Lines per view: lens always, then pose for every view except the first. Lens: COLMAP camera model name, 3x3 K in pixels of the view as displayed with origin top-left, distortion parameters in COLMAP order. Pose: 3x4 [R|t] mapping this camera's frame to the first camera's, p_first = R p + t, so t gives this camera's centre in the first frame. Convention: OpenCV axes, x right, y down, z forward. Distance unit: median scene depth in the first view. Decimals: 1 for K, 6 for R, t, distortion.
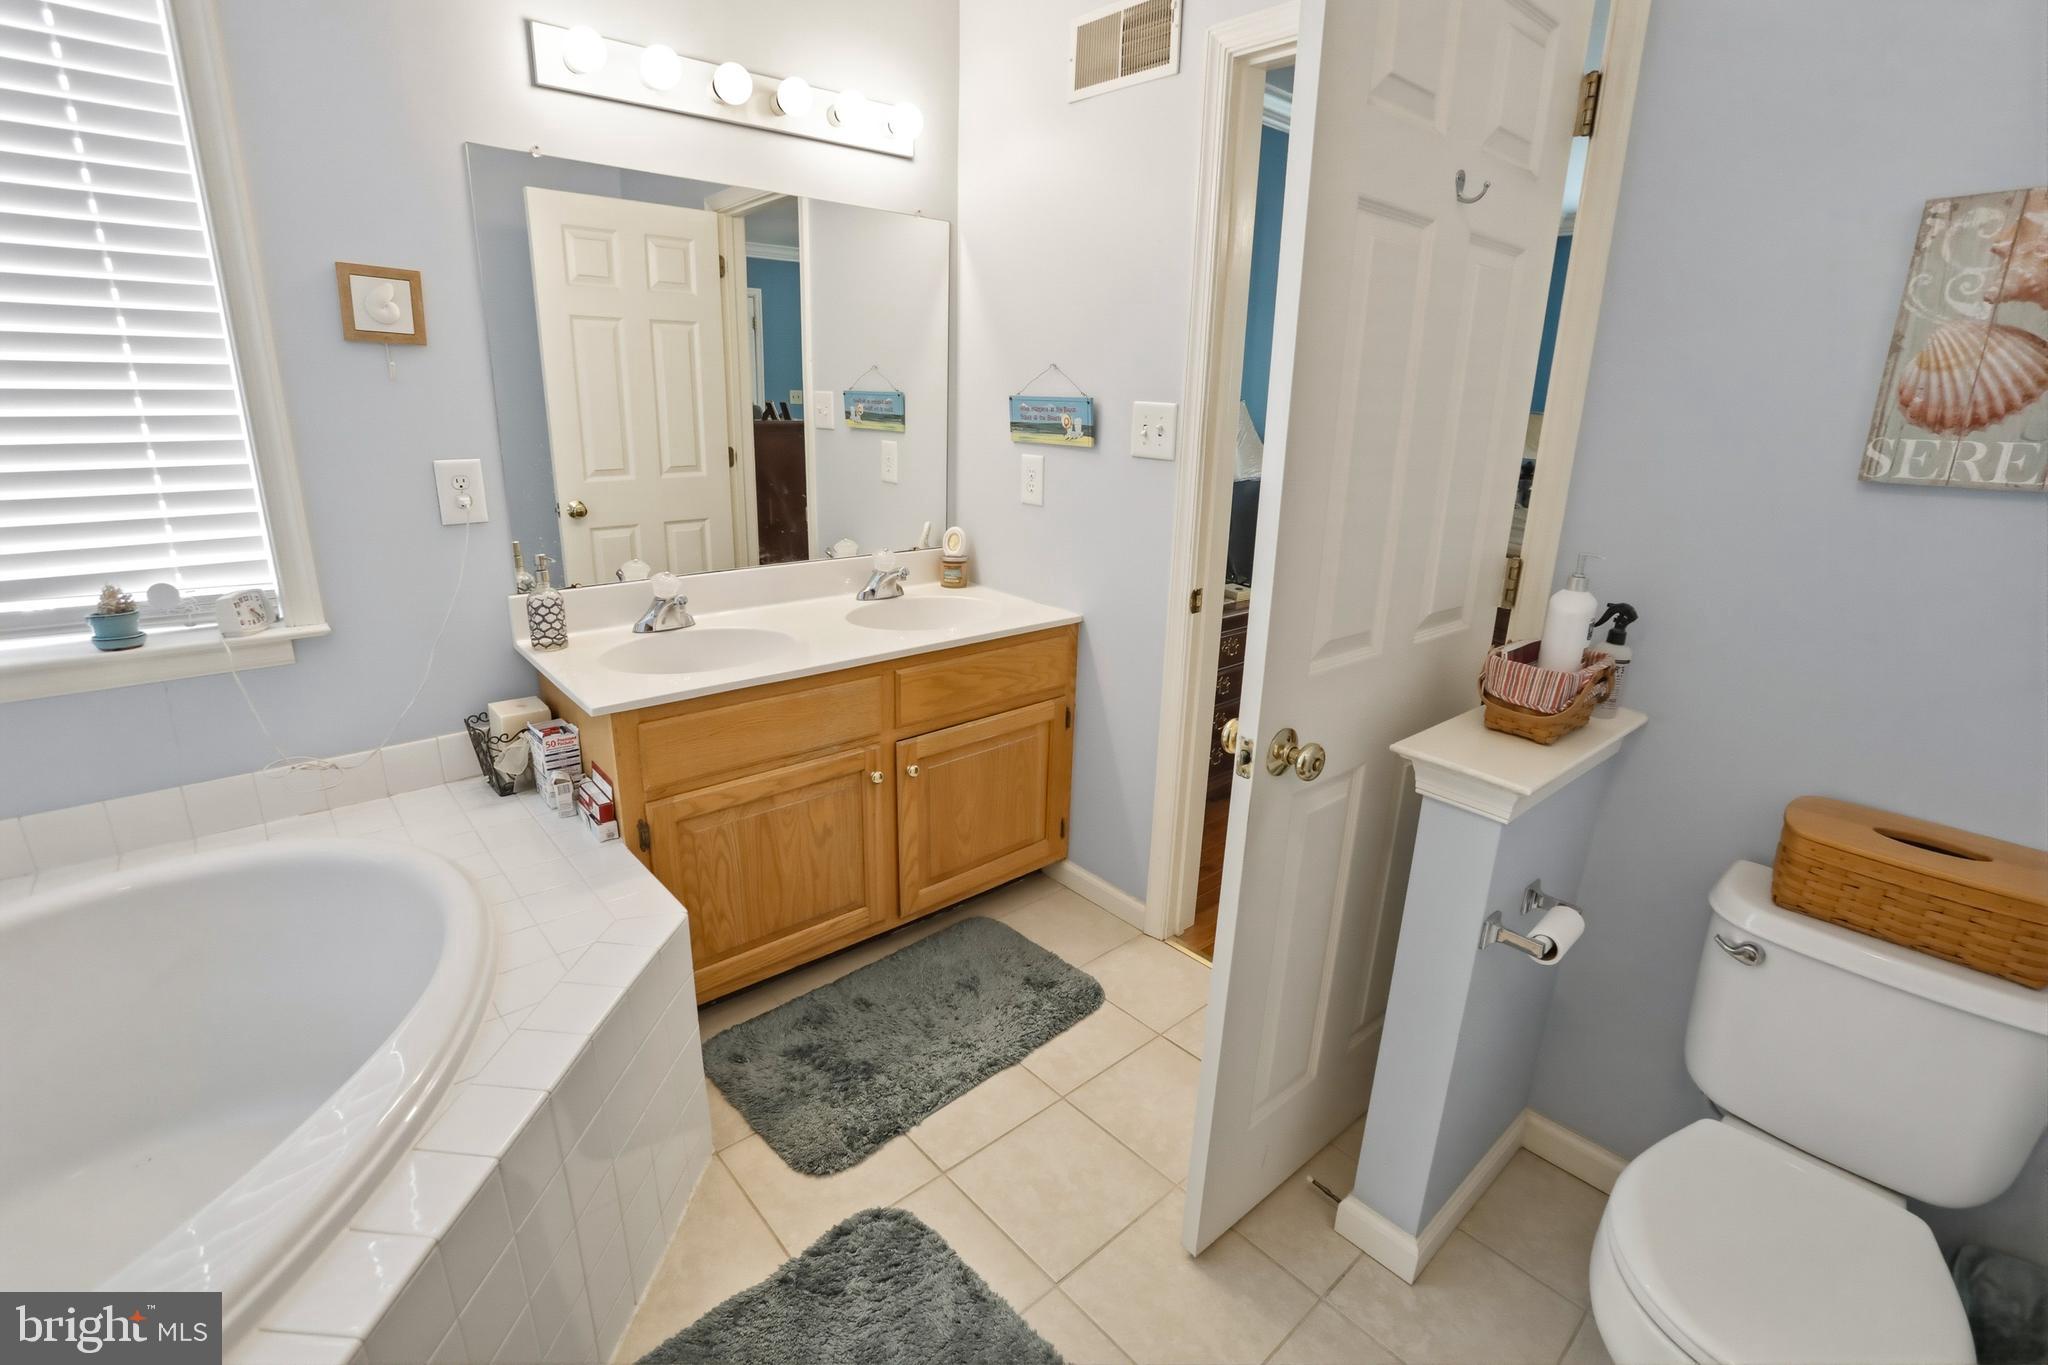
lens RADIAL K [[925.2, 0, 1023.4], [0, 925.2, 670.7], [0, 0, 1]] dist [-0.048915, 0.013999]
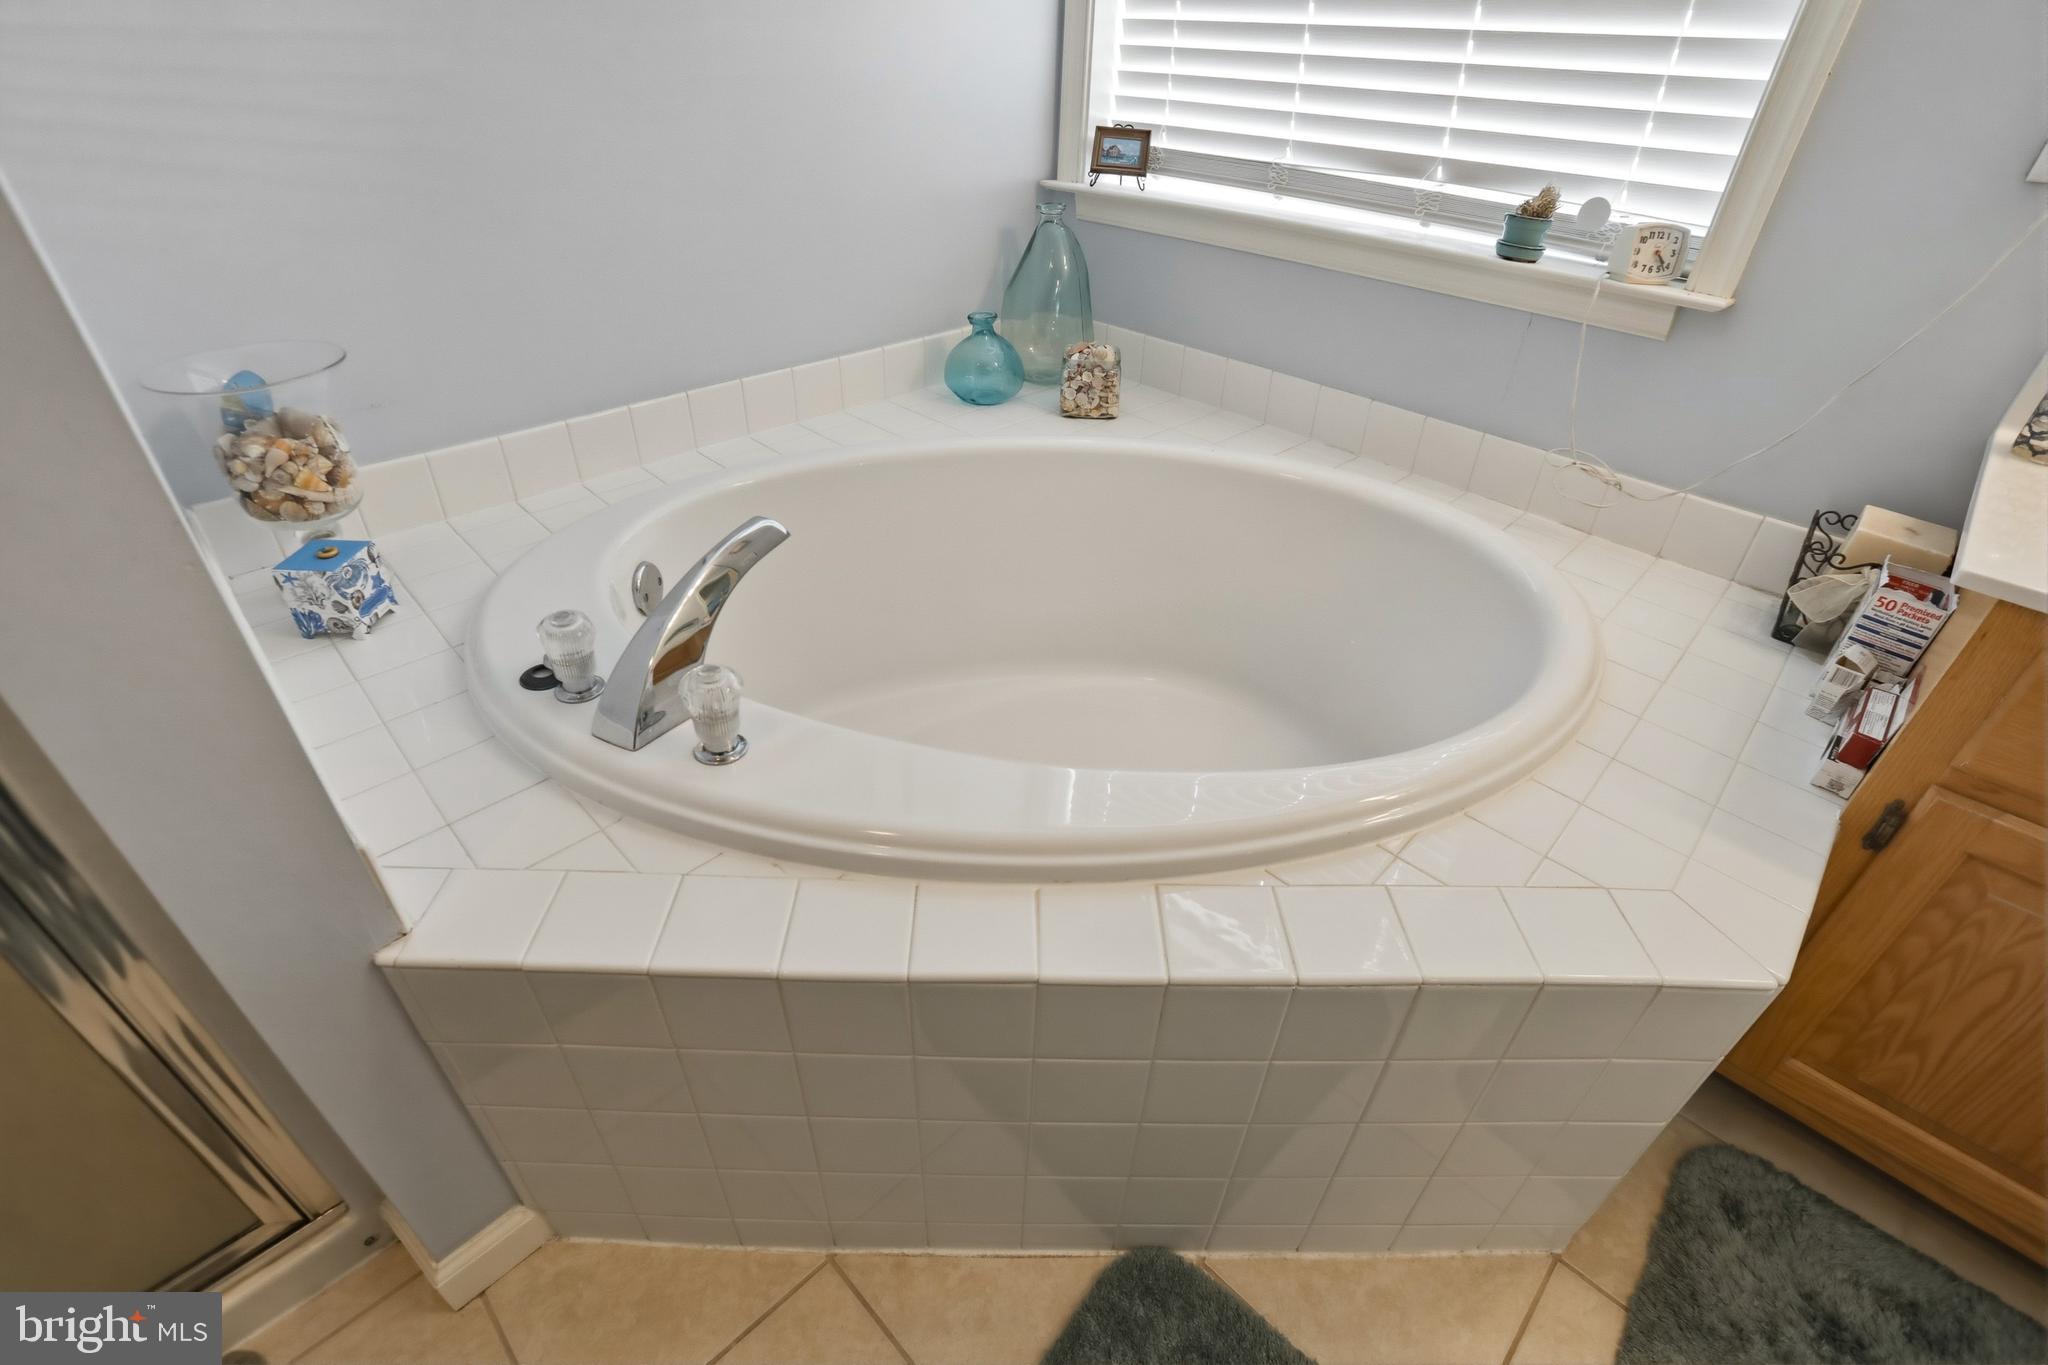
lens RADIAL K [[925.2, 0, 1023.4], [0, 925.2, 670.7], [0, 0, 1]] dist [-0.048915, 0.013999]
pose [[0.069207, 0.551620, -0.831220, -0.062315], [-0.317950, 0.801962, 0.505731, 0.001816], [0.945578, 0.229286, 0.230889, 0.371149]]
